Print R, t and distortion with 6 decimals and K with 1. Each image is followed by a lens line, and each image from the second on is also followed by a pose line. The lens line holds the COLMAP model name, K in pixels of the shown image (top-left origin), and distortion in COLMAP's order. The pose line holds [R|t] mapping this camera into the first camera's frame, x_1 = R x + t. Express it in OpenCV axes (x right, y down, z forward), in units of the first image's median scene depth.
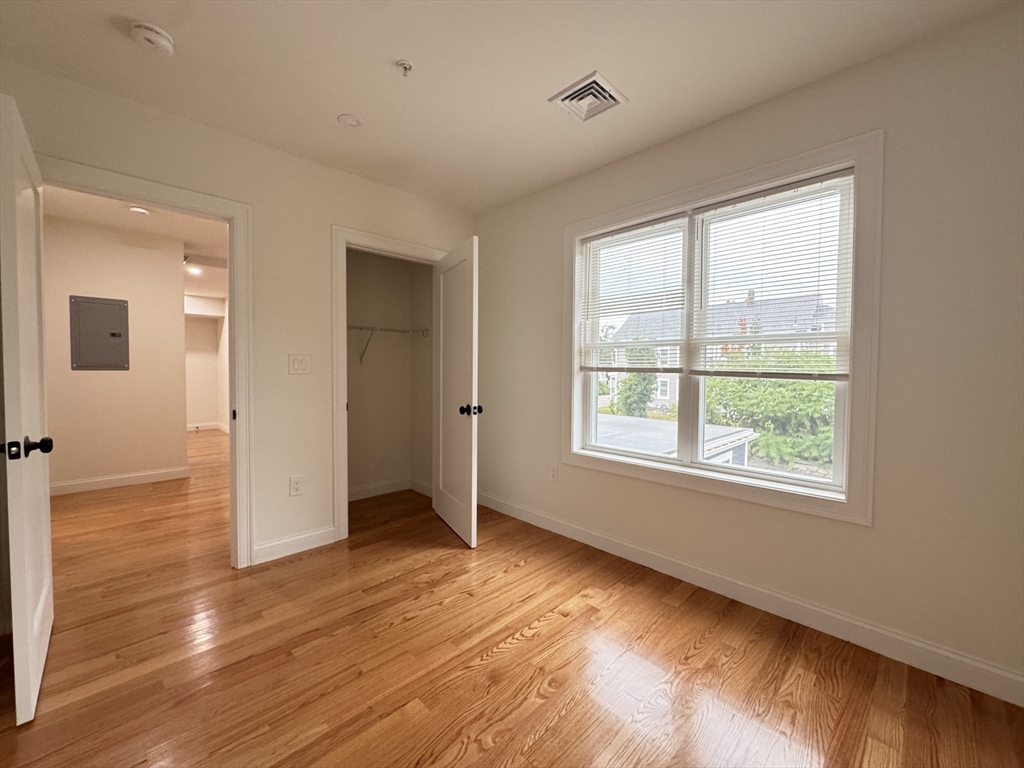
lens RADIAL K [[409.3, 0, 507.7], [0, 409.3, 382.3], [0, 0, 1]] dist [-0.005432, 0.001276]
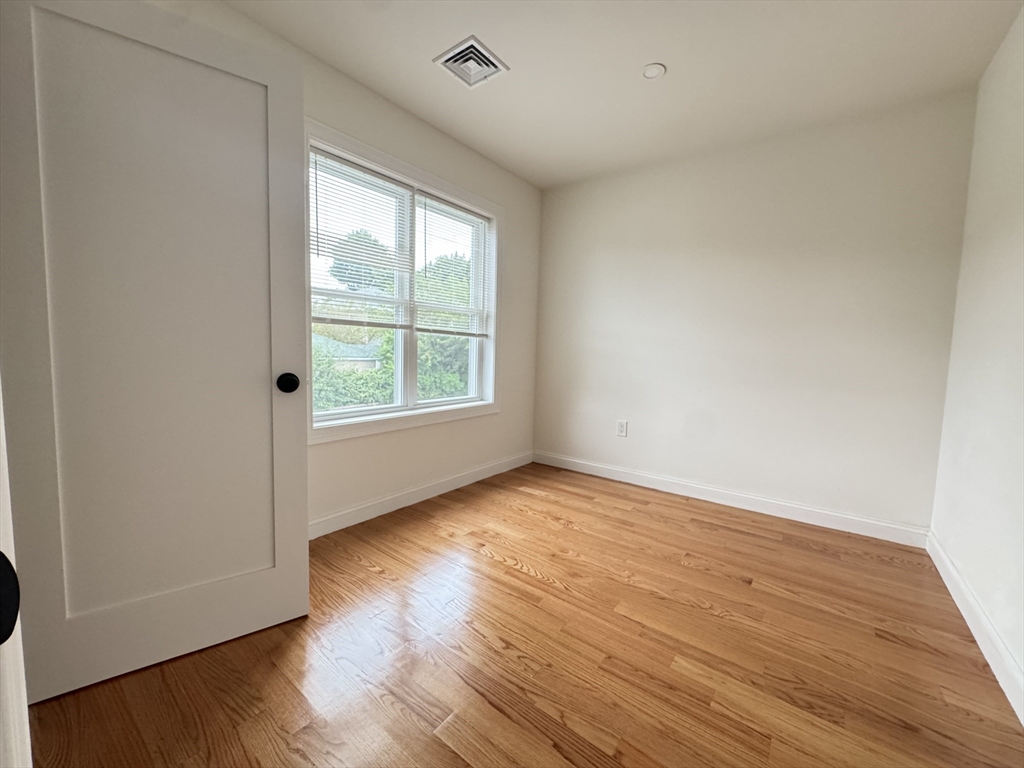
lens RADIAL K [[409.3, 0, 521.7], [0, 409.3, 379.1], [0, 0, 1]] dist [-0.005432, 0.001276]
pose [[-0.154138, -0.085732, 0.984323, -0.891771], [0.005667, 0.996135, 0.087648, 0.022478], [-0.988033, 0.019089, -0.153056, 1.012103]]
